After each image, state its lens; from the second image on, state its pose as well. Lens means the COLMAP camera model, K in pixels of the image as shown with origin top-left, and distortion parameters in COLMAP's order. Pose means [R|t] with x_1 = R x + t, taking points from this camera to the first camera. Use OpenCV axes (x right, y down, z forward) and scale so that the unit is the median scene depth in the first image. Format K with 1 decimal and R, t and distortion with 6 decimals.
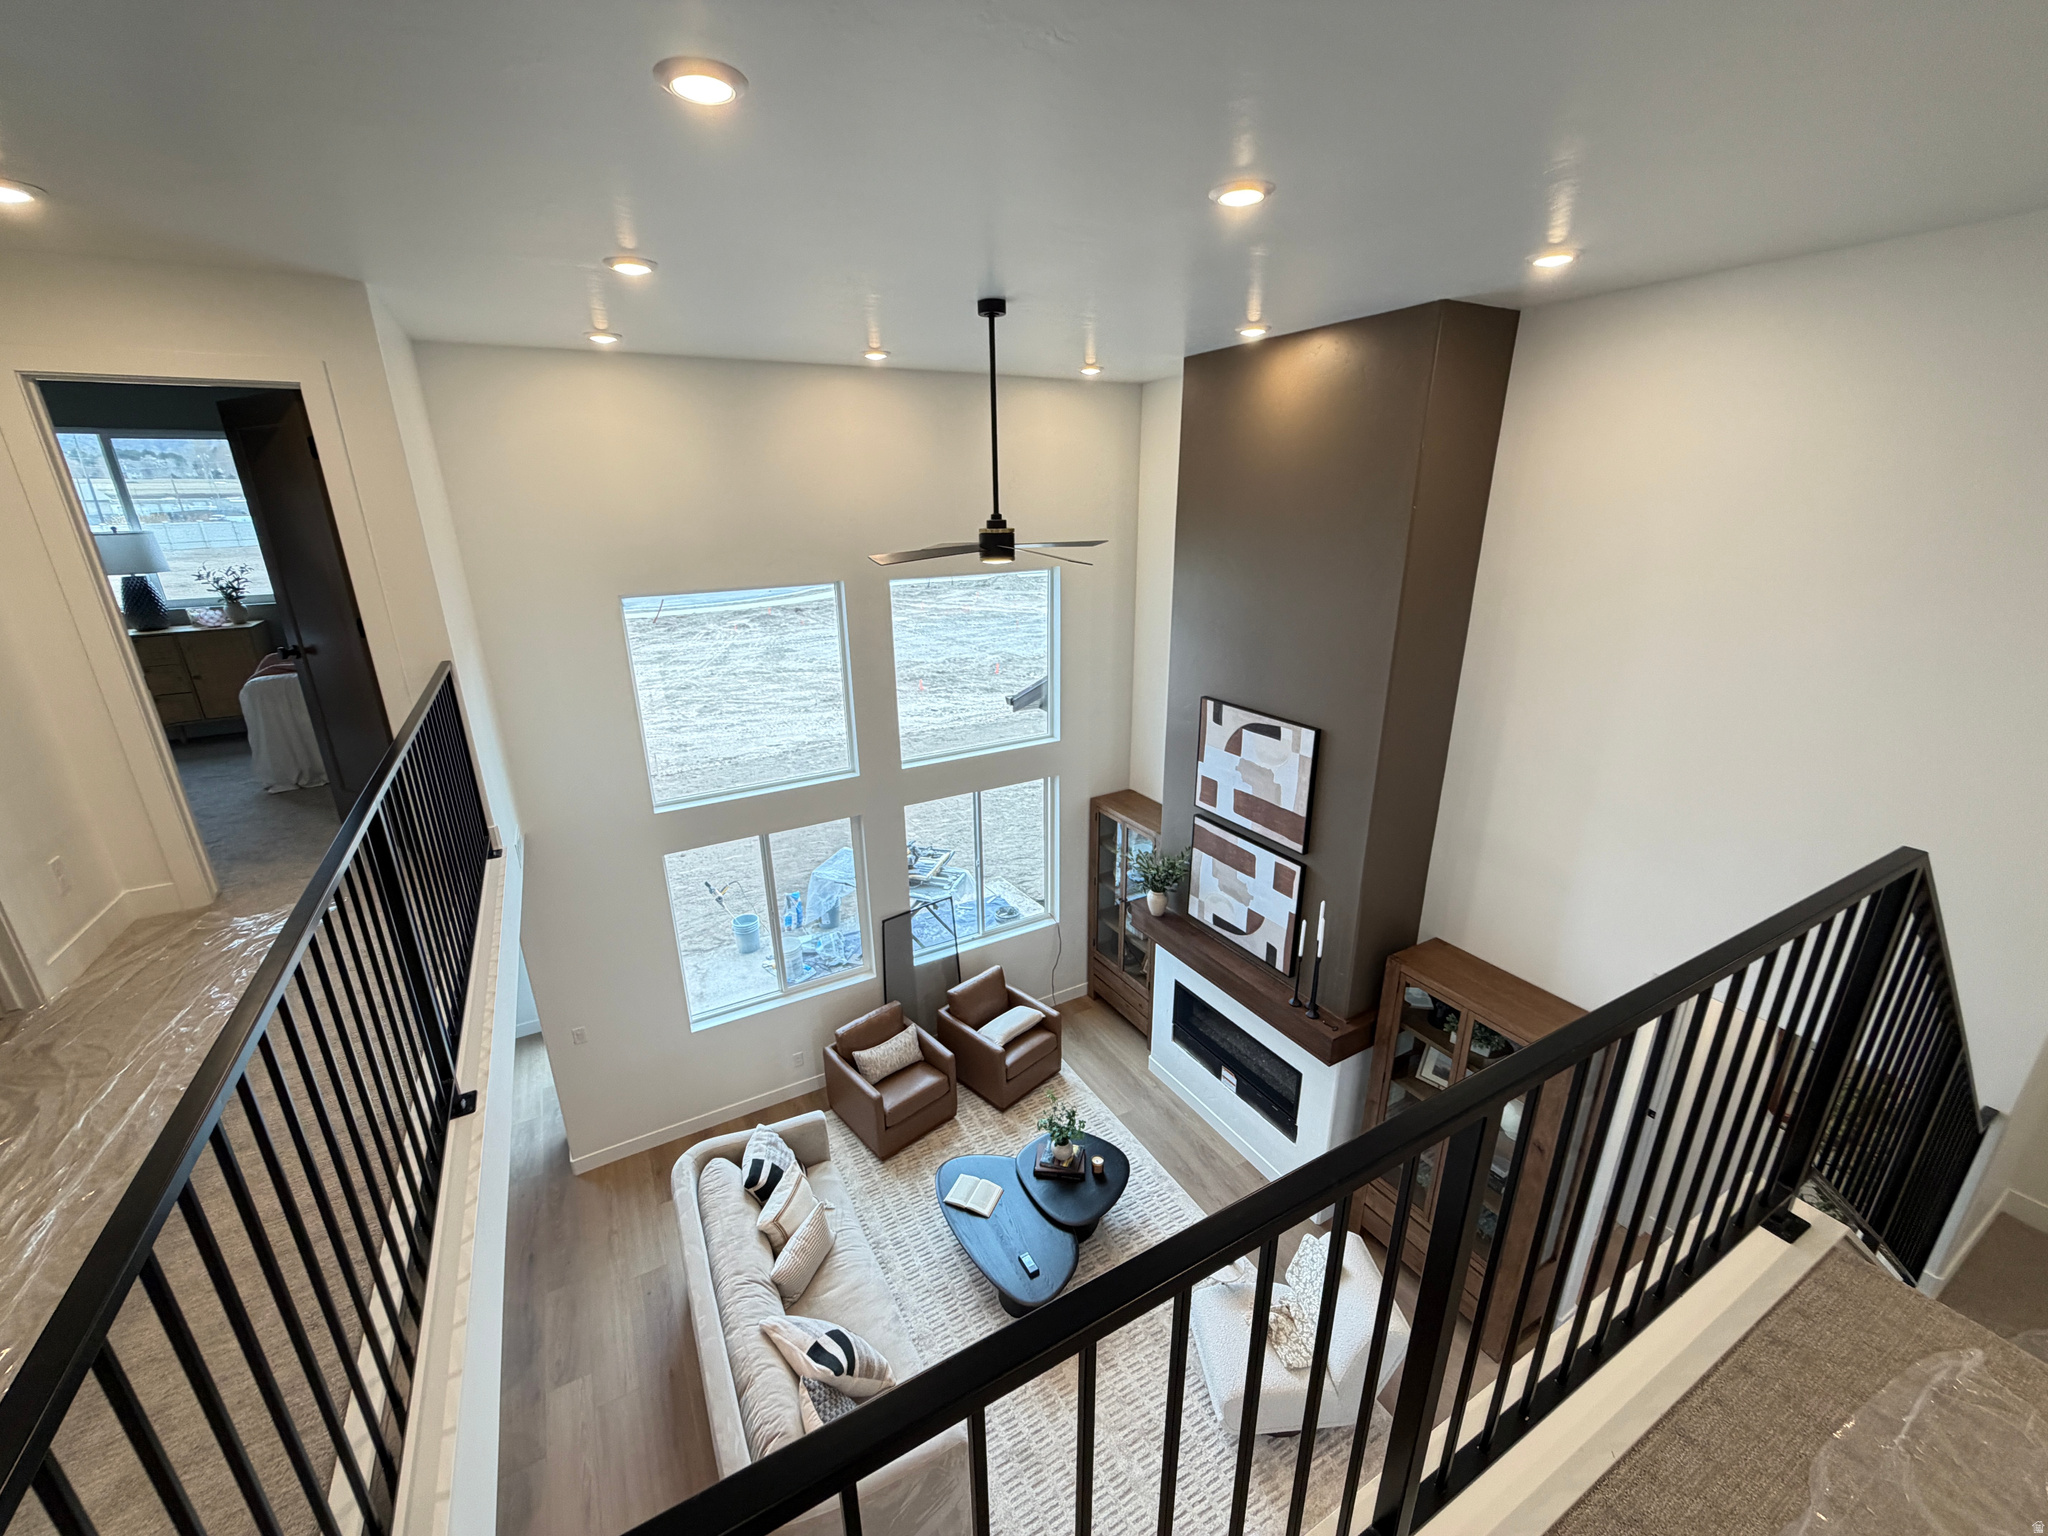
lens RADIAL K [[815.3, 0, 1019.1], [0, 815.3, 772.7], [0, 0, 1]] dist [0.003938, 0.000091]
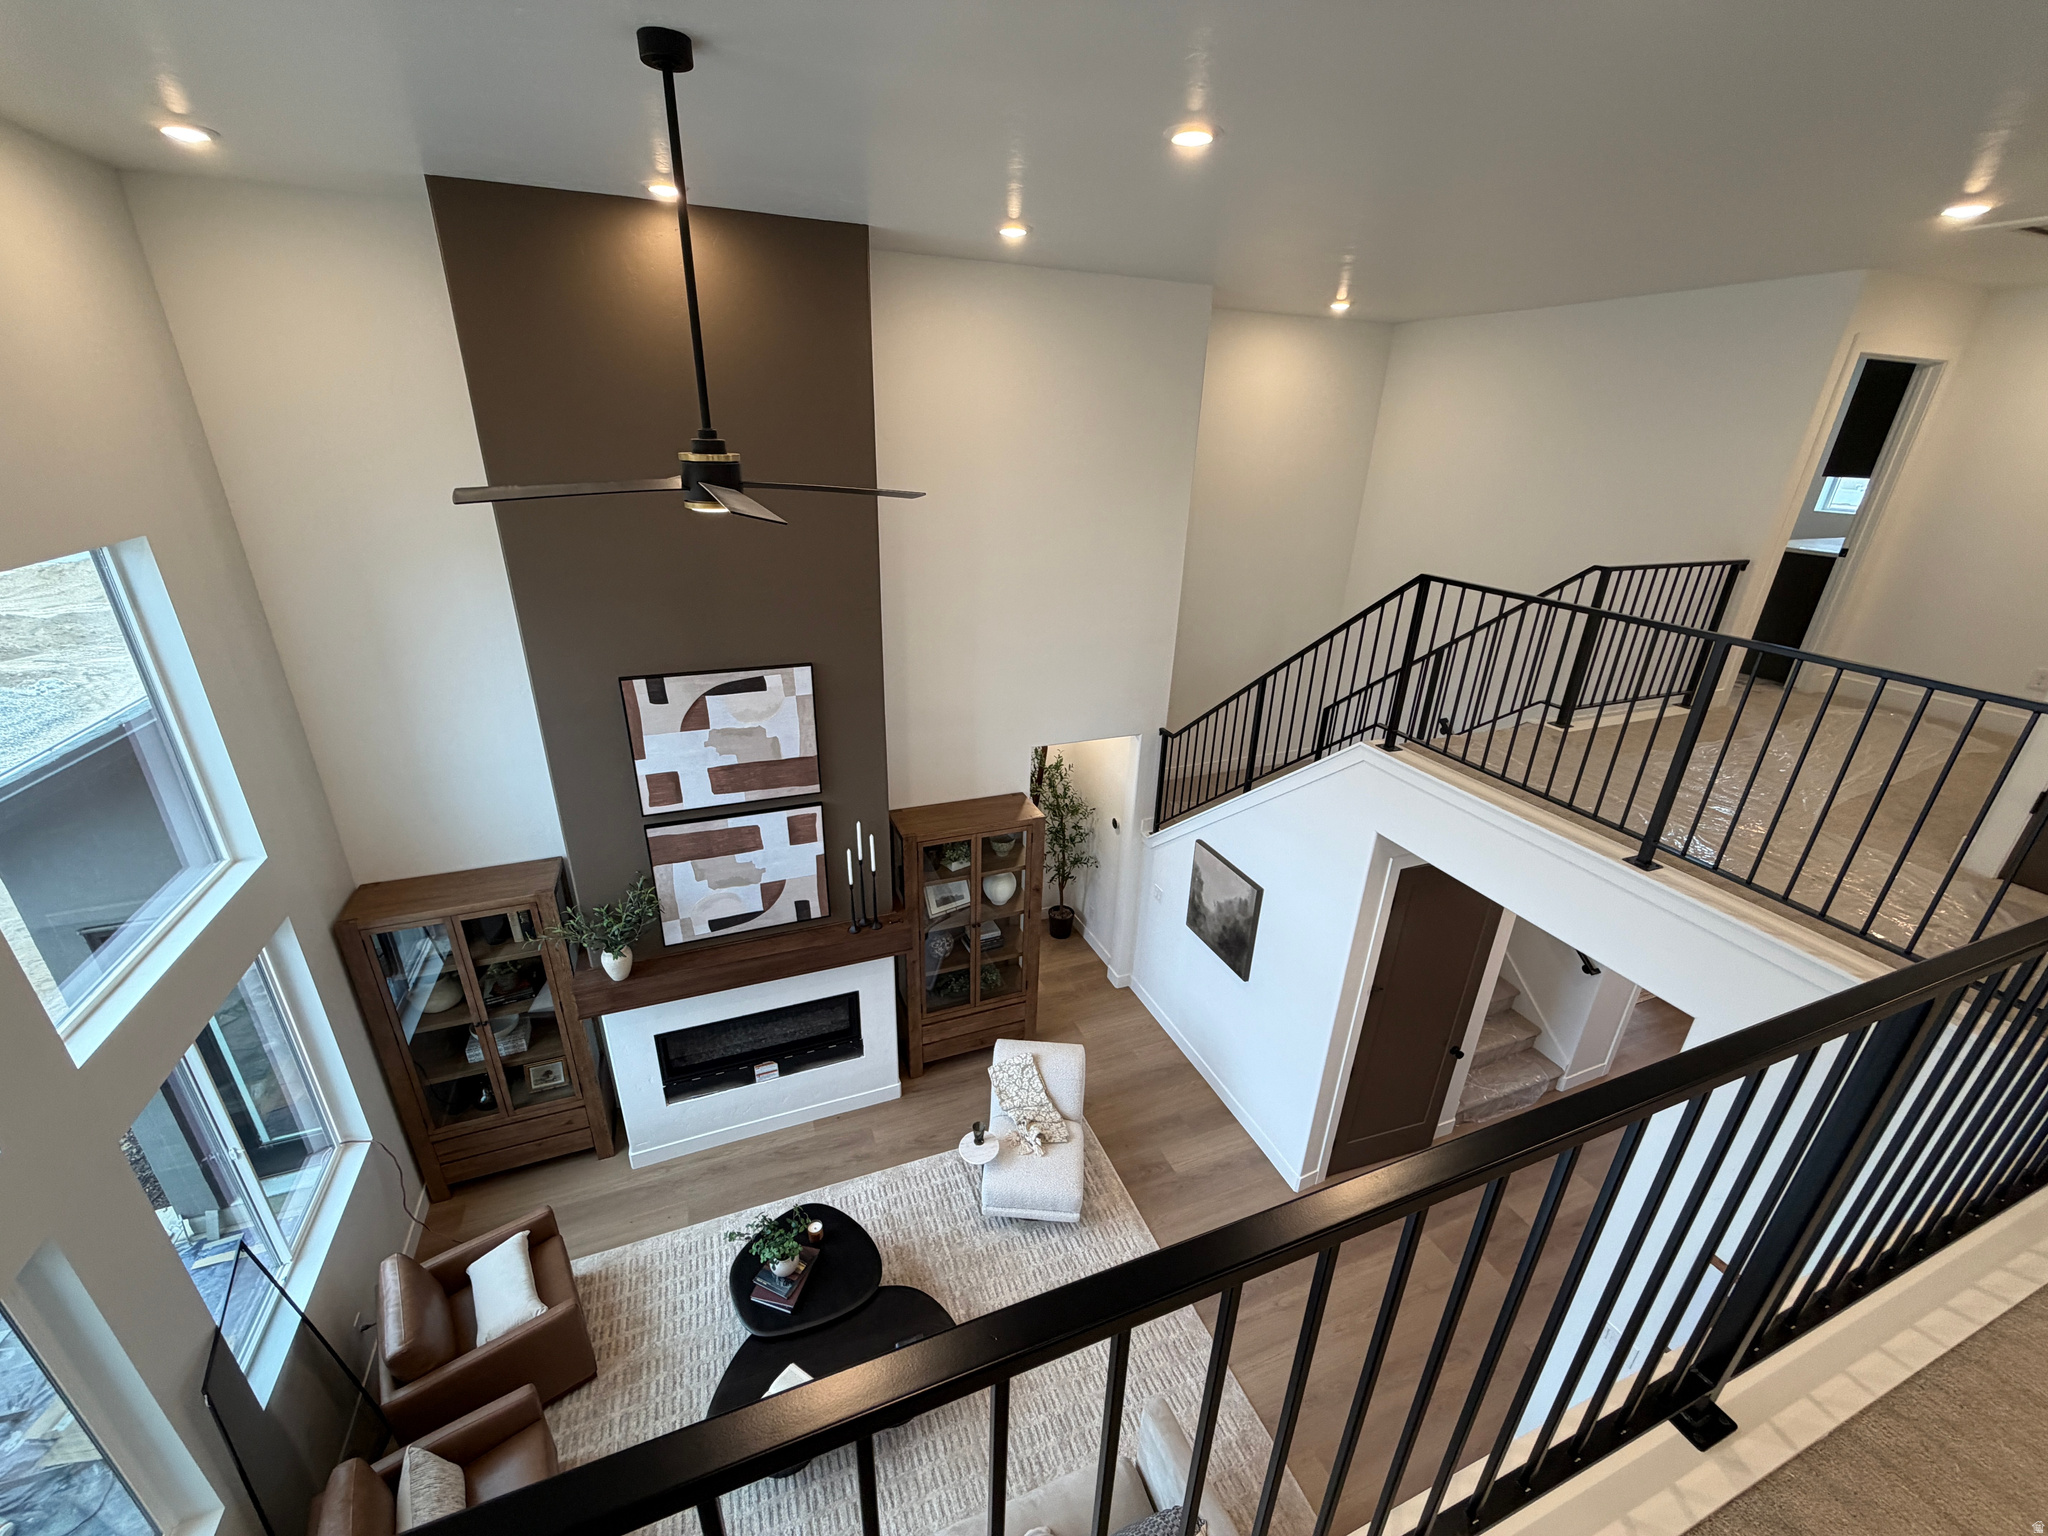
lens RADIAL K [[815.3, 0, 1017.8], [0, 815.3, 772.1], [0, 0, 1]] dist [0.003938, 0.000091]
pose [[0.134606, -0.372076, 0.918390, -0.465374], [0.293325, 0.900248, 0.321735, -0.152838], [-0.946489, 0.226080, 0.230318, 0.495989]]
